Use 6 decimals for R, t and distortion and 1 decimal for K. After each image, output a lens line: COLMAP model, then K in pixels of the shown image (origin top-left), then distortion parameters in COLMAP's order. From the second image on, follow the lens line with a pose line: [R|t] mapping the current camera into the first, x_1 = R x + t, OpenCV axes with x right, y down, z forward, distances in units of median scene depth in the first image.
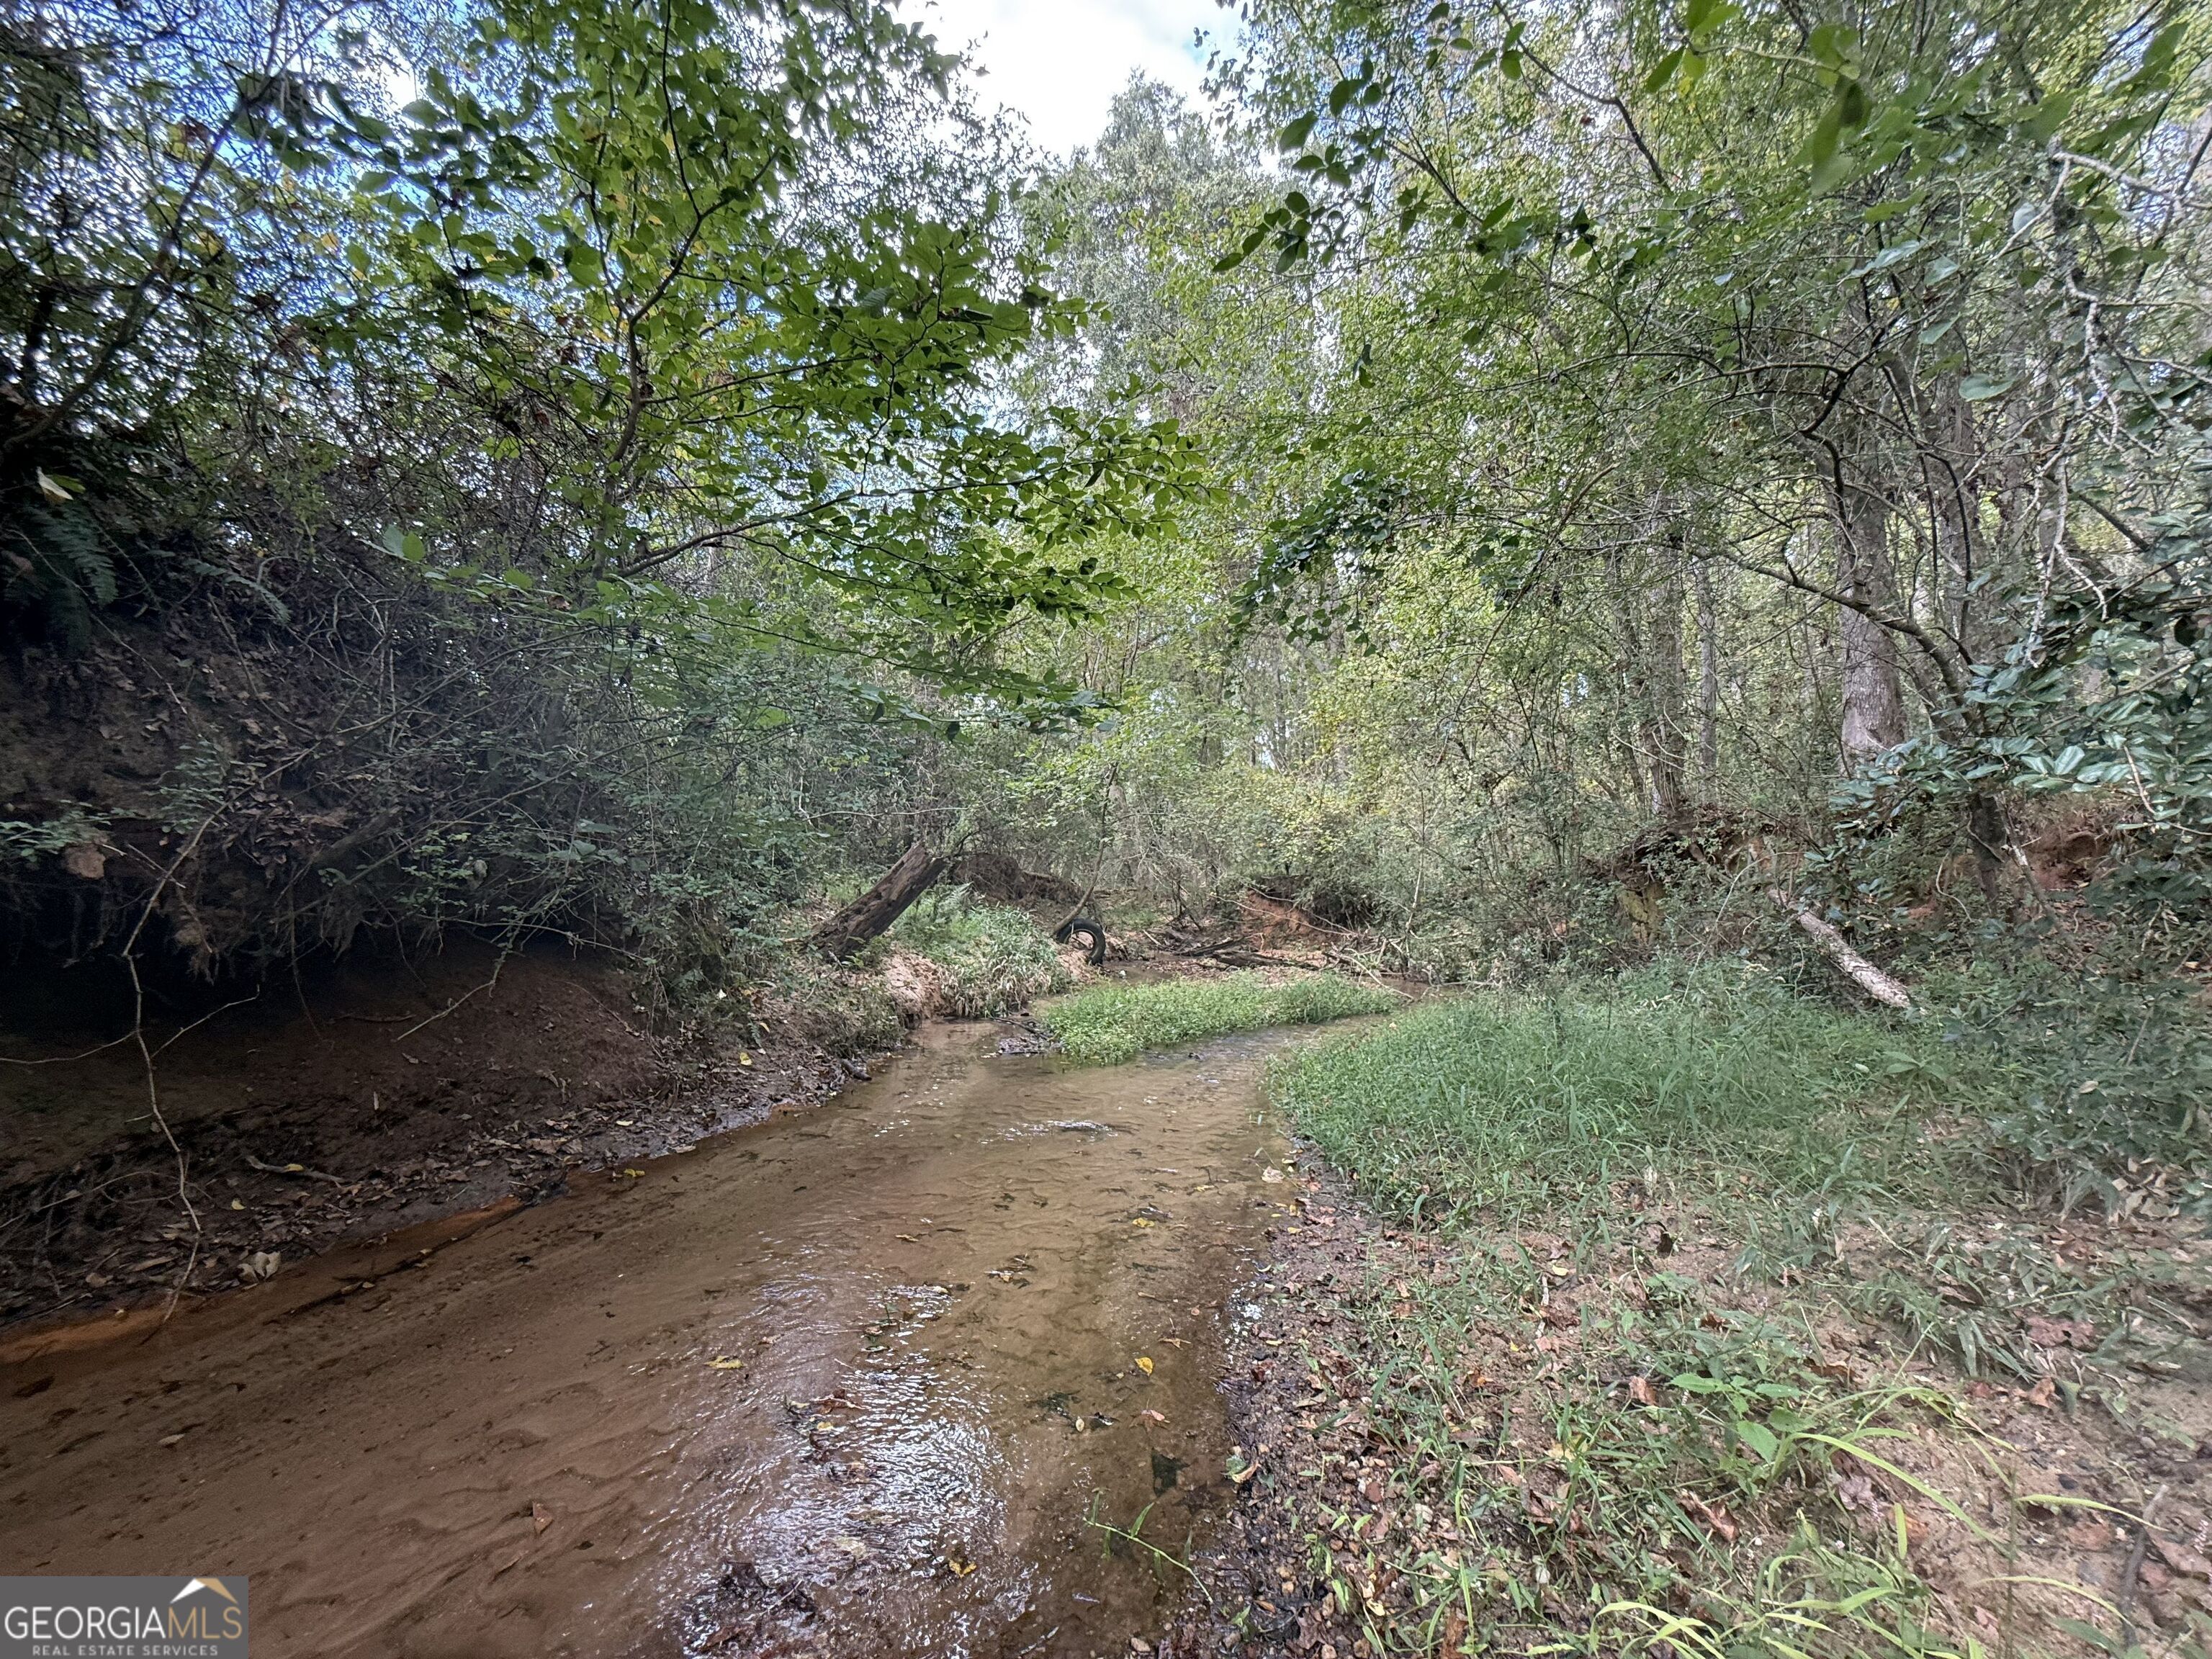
lens RADIAL K [[889.0, 0, 1106.0], [0, 889.0, 829.5], [0, 0, 1]] dist [0.001934, 0.000649]
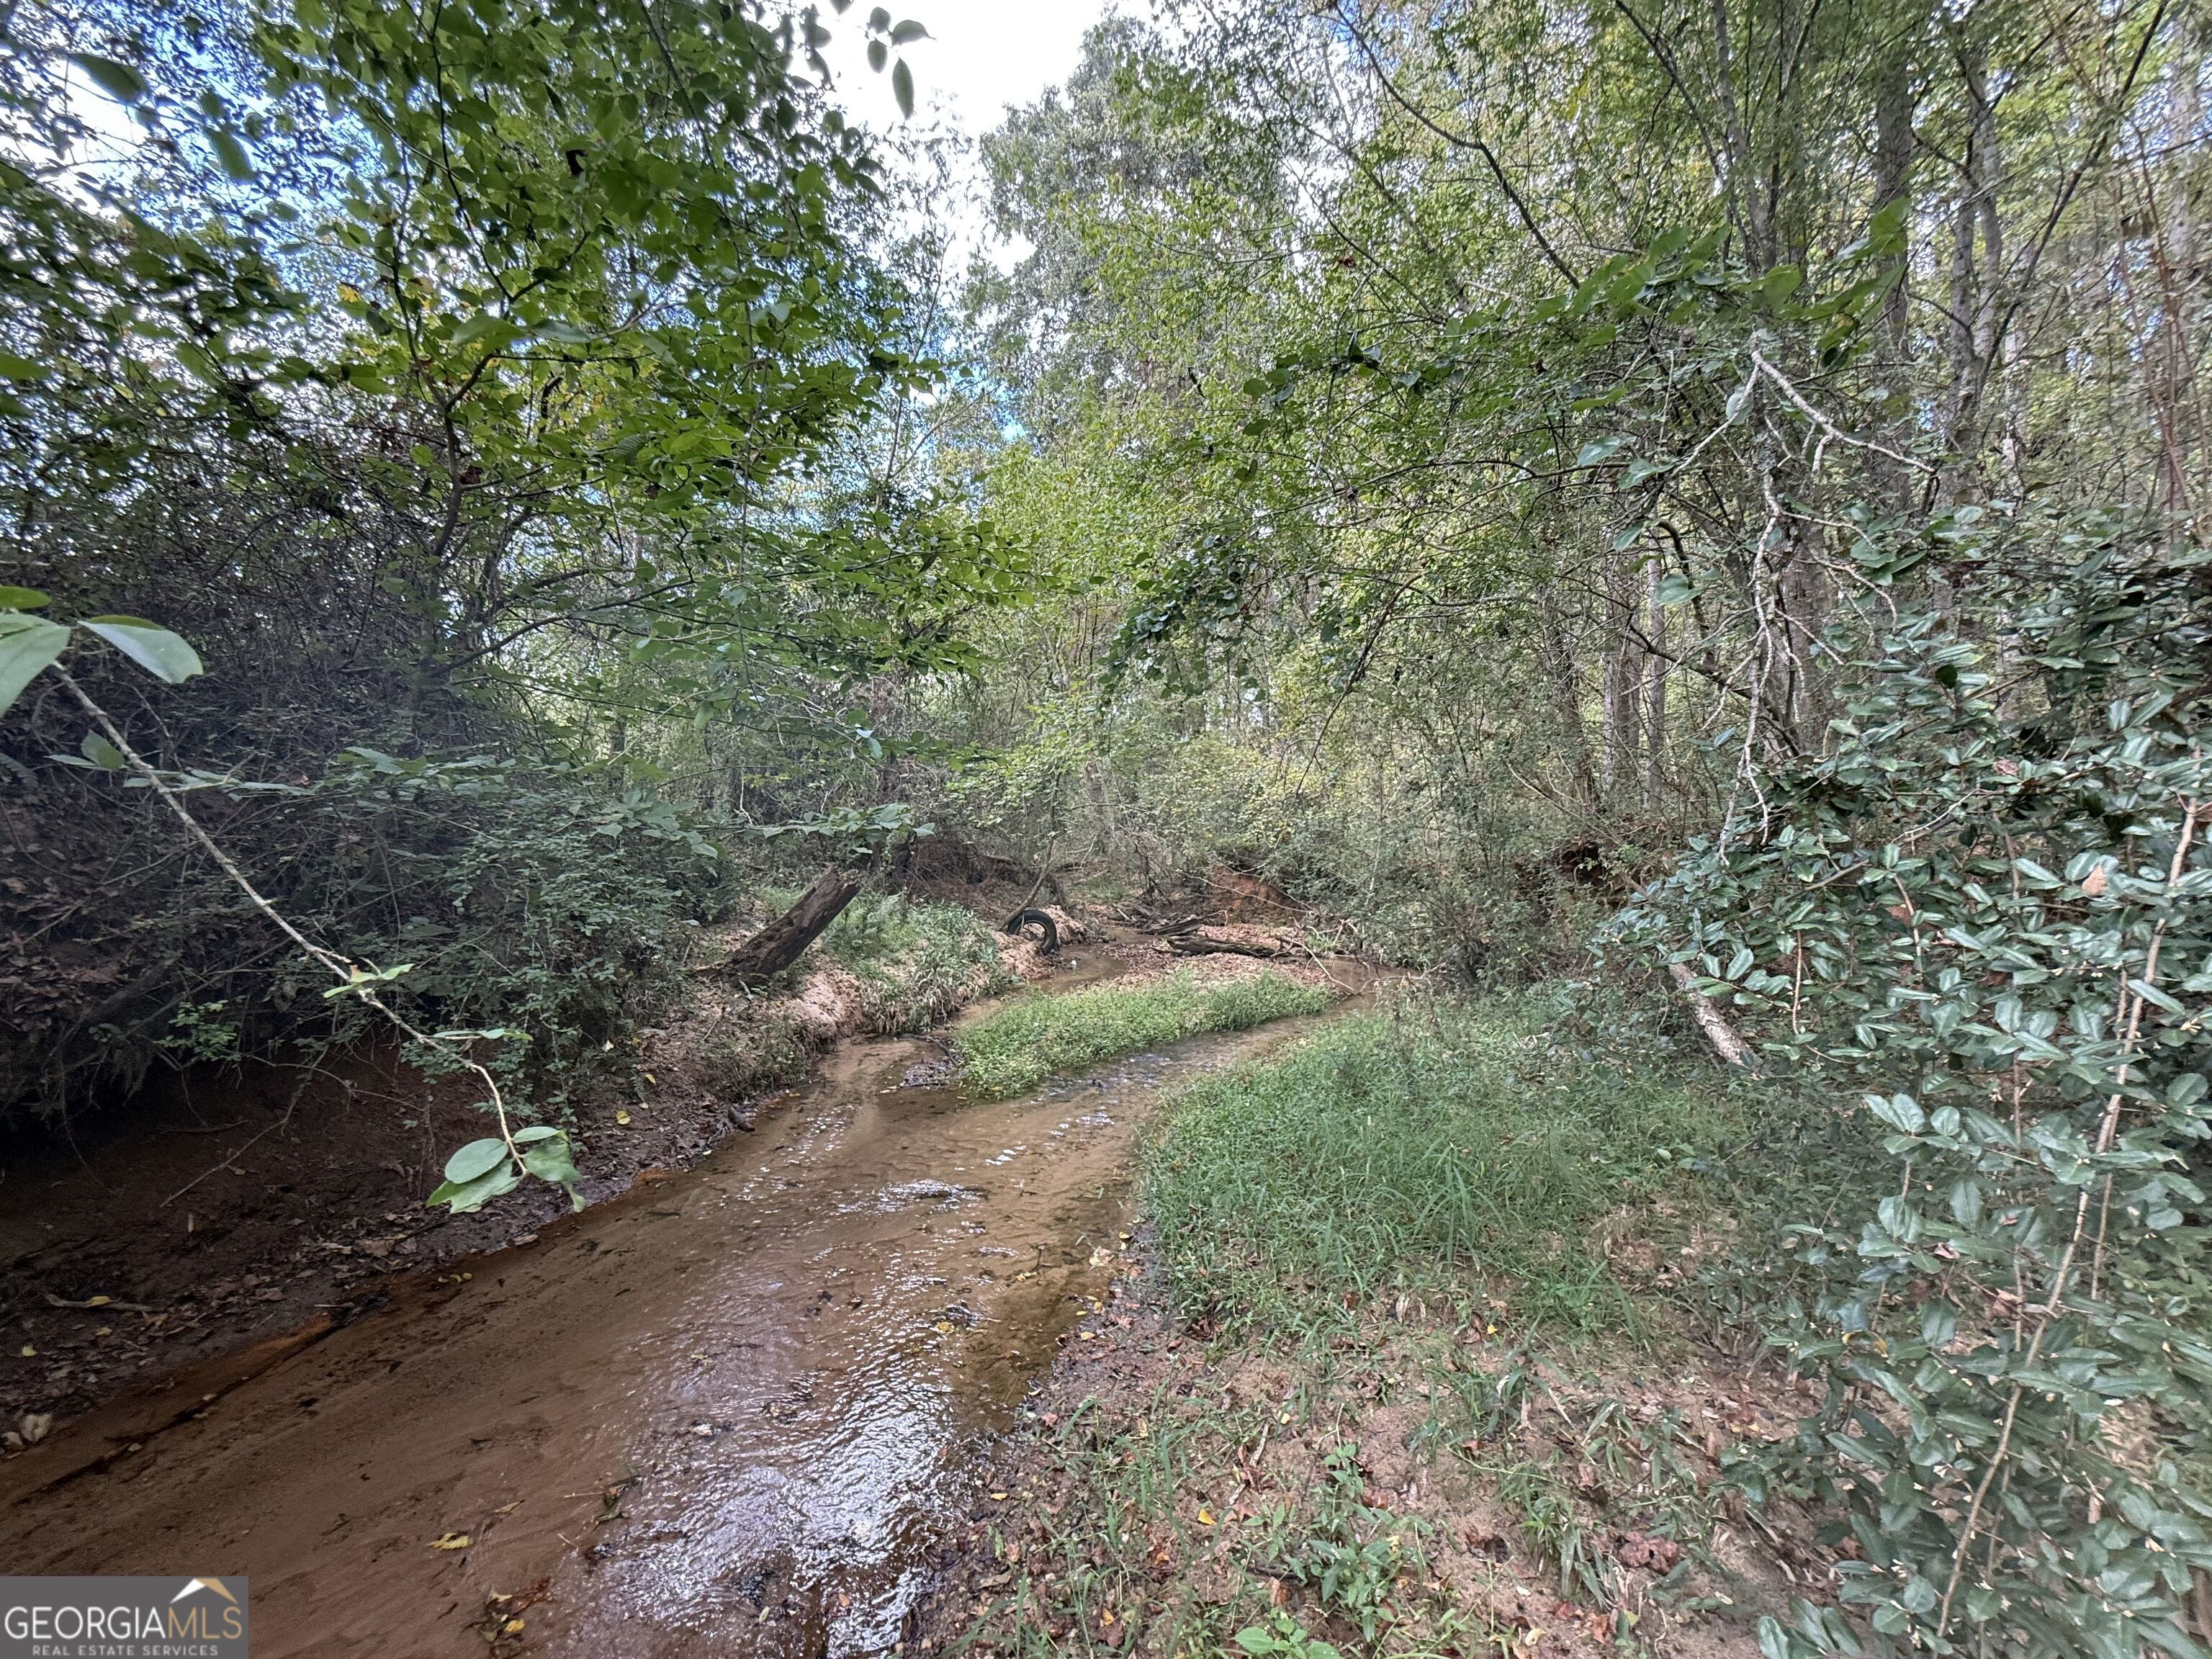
lens RADIAL K [[889.0, 0, 1106.0], [0, 889.0, 829.5], [0, 0, 1]] dist [0.001934, 0.000649]
pose [[0.999966, -0.006005, 0.005709, 0.096879], [0.005697, 0.998599, 0.052612, -0.081984], [-0.006017, -0.052577, 0.998599, -0.003216]]
